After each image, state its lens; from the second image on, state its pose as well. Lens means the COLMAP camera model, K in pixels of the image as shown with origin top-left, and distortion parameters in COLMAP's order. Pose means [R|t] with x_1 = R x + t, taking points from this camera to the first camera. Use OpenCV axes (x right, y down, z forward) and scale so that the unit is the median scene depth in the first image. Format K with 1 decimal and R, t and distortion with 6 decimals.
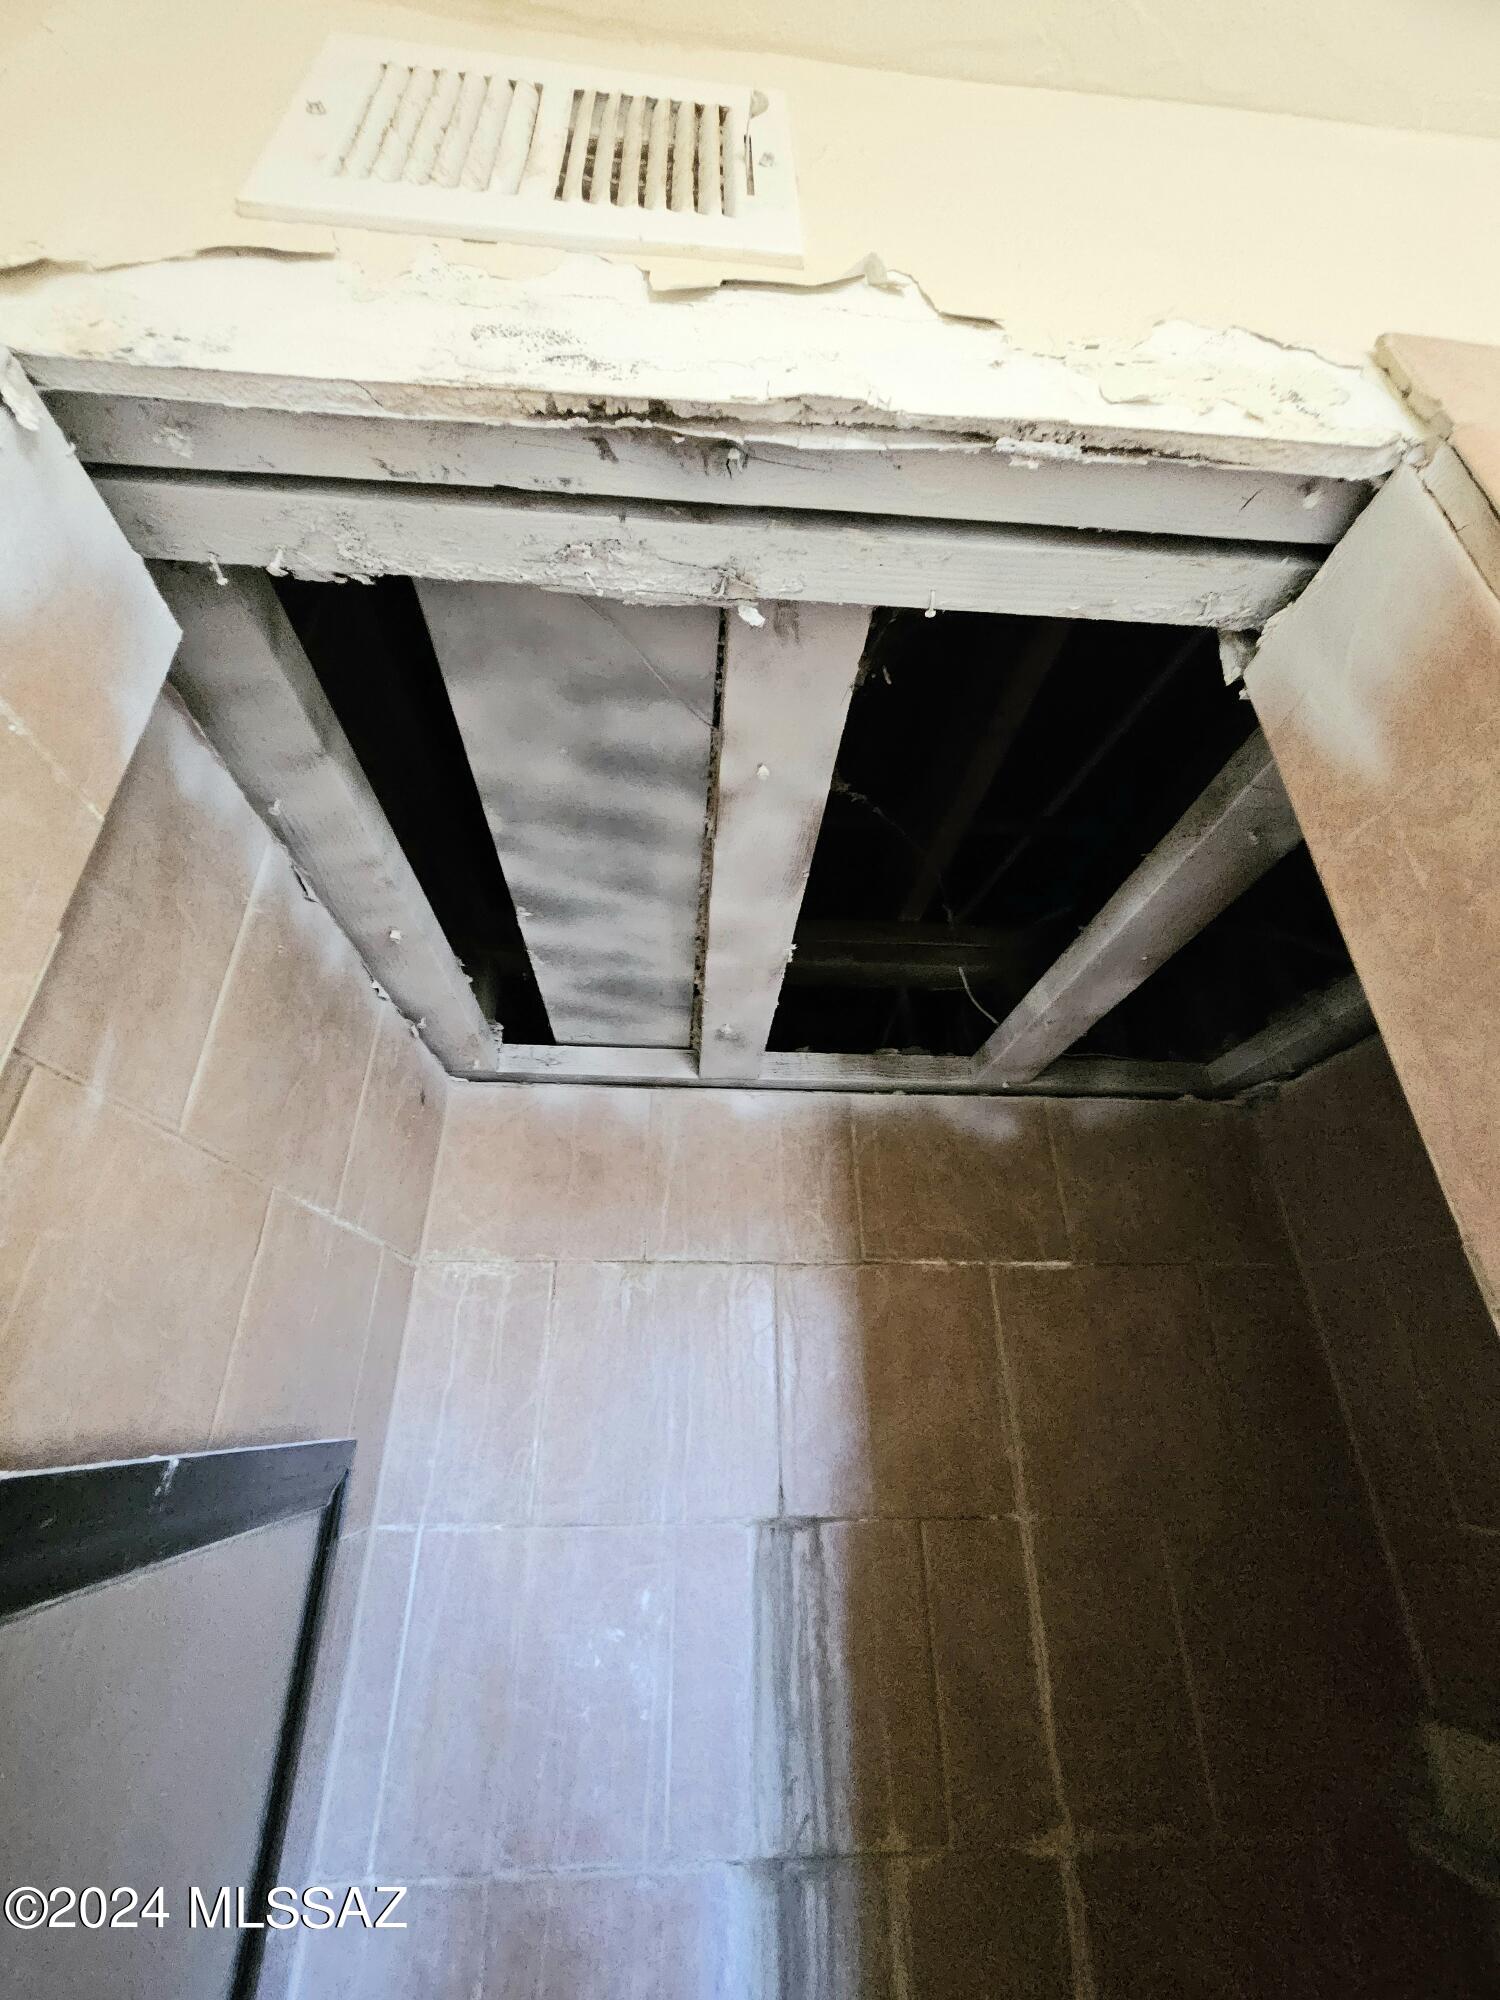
lens RADIAL K [[857.7, 0, 745.7], [0, 857.7, 985.3], [0, 0, 1]] dist [0.001575, 0.001213]
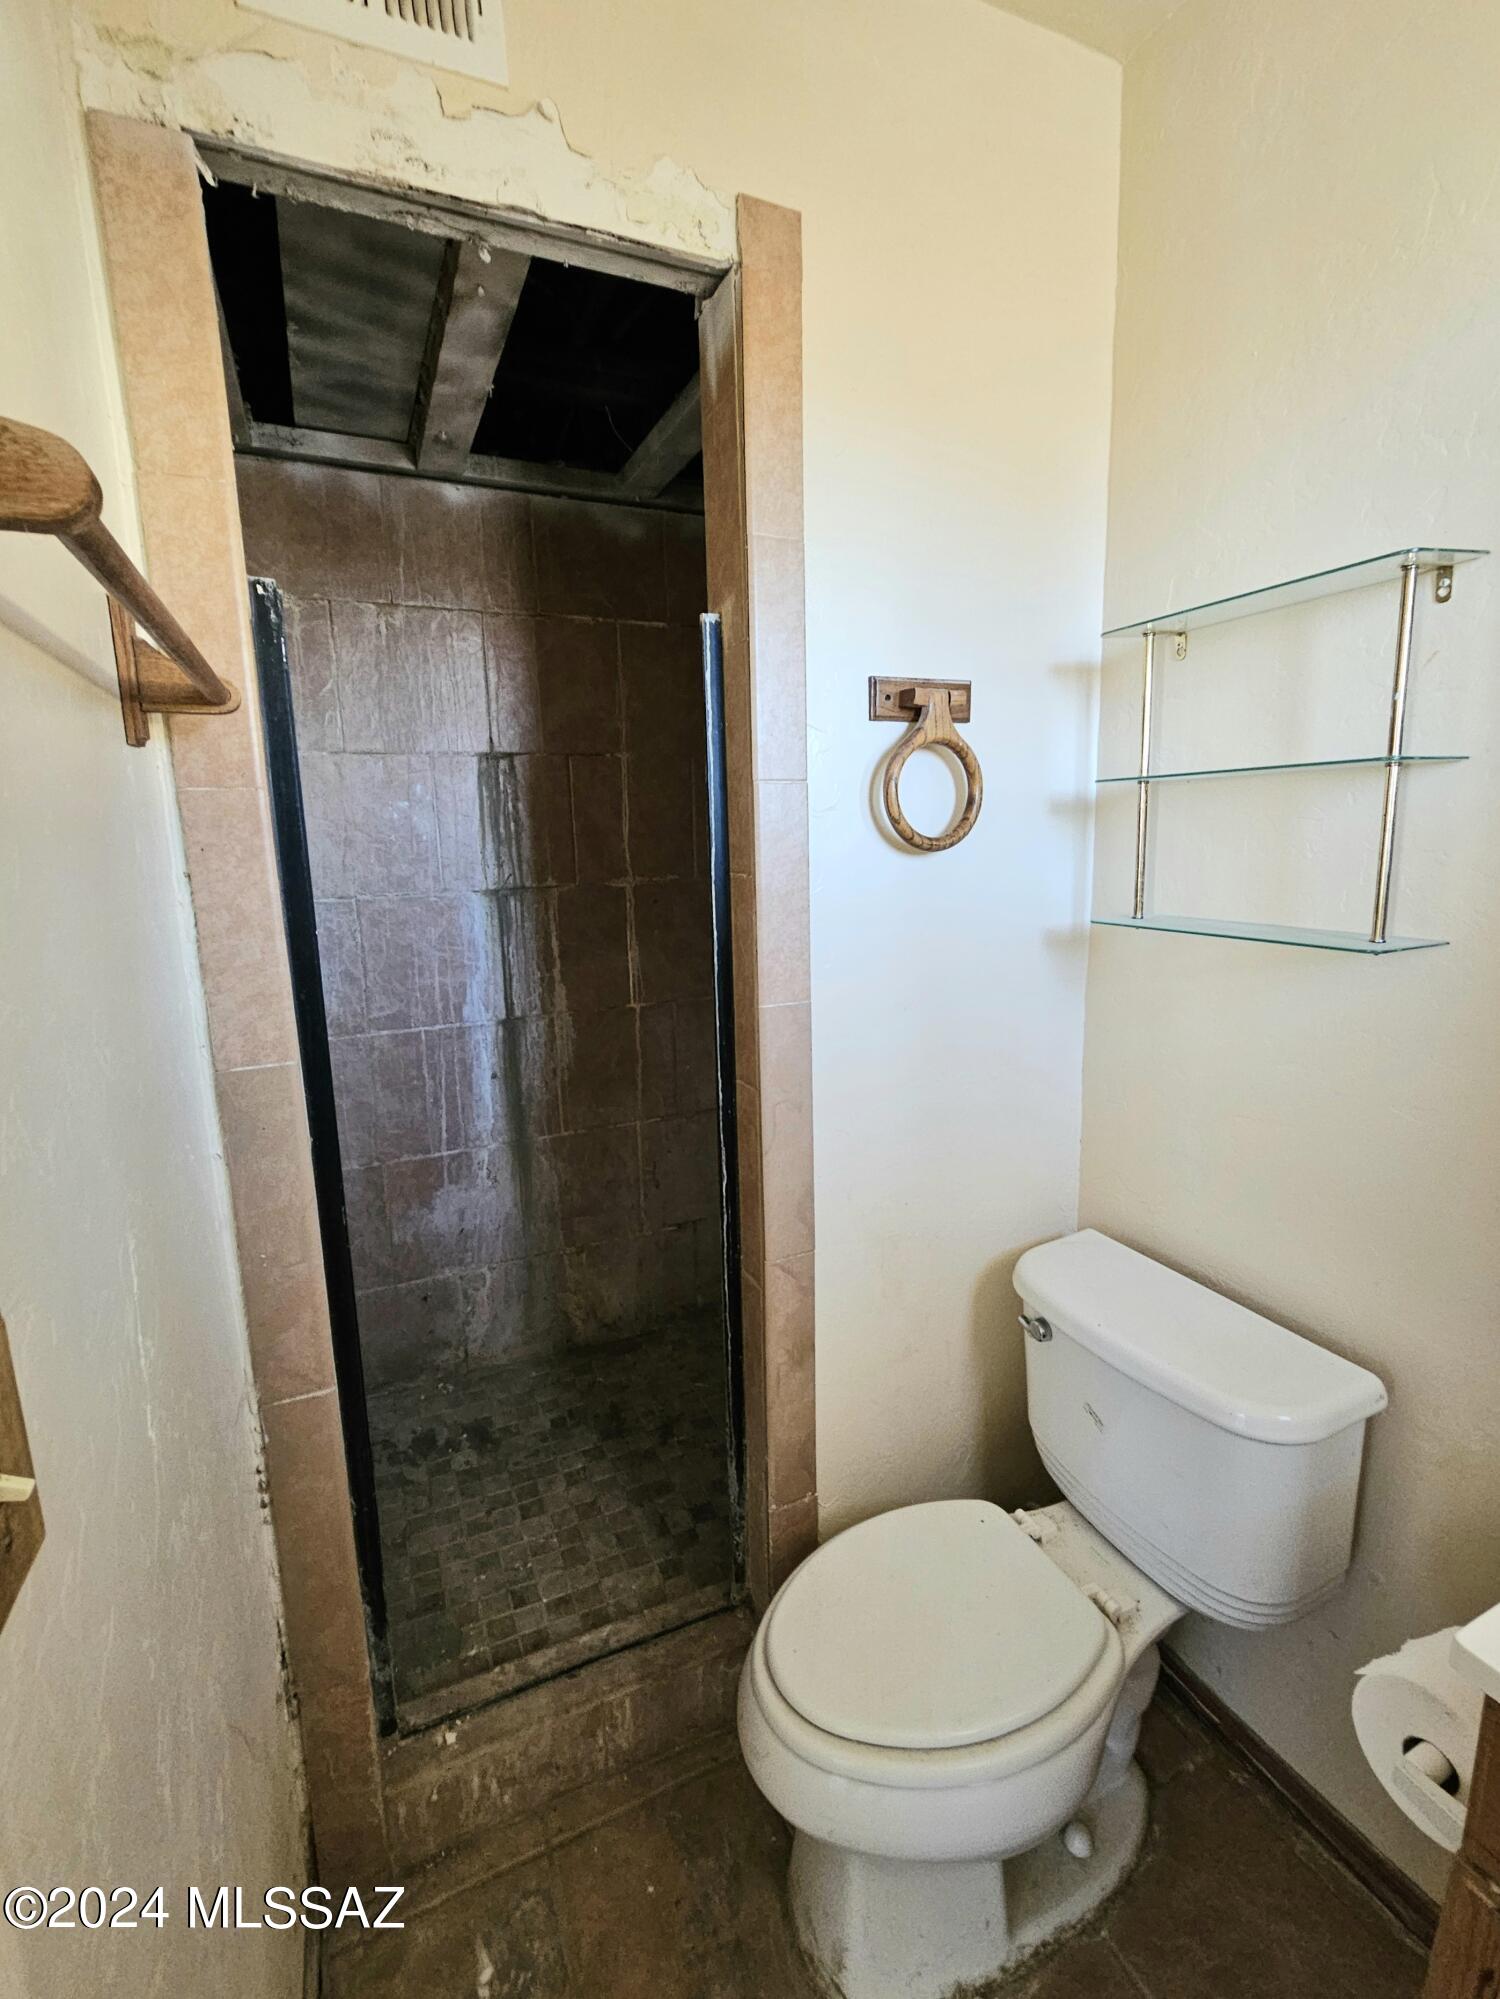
lens RADIAL K [[907.7, 0, 750.3], [0, 907.7, 990.2], [0, 0, 1]] dist [-0.000048, 0.000259]
pose [[0.941383, -0.072298, 0.329500, -0.111011], [-0.135090, 0.814230, 0.564607, -0.128246], [-0.309109, -0.576024, 0.756735, -0.898970]]
